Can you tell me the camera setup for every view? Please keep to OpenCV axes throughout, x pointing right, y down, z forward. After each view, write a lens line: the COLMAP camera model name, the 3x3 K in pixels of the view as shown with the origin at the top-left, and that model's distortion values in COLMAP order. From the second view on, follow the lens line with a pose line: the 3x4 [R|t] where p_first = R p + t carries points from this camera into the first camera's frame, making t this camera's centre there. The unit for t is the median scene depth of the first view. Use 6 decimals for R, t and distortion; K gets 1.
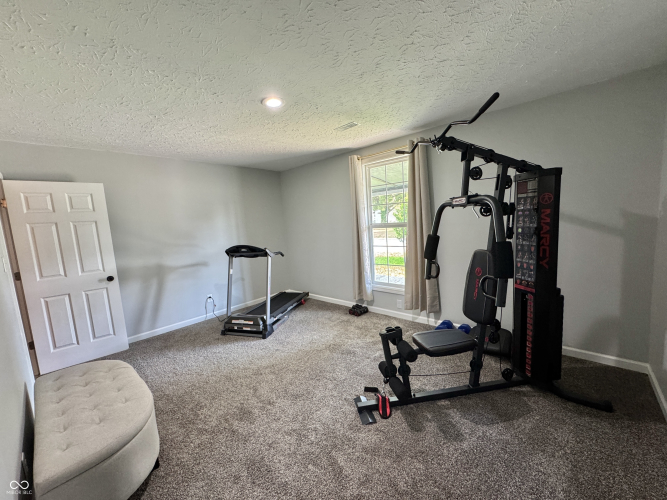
lens RADIAL K [[267.7, 0, 333.5], [0, 267.7, 250.0], [0, 0, 1]] dist [-0.002287, -0.000095]
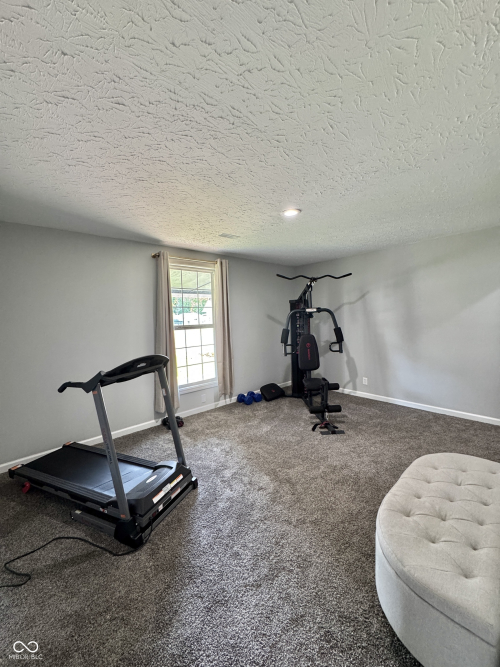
lens RADIAL K [[267.7, 0, 250.0], [0, 267.7, 333.5], [0, 0, 1]] dist [-0.002287, -0.000095]
pose [[0.090301, -0.006089, 0.995896, -0.883567], [0.132196, 0.991206, -0.005926, -0.032487], [-0.987102, 0.132188, 0.090311, 0.721742]]
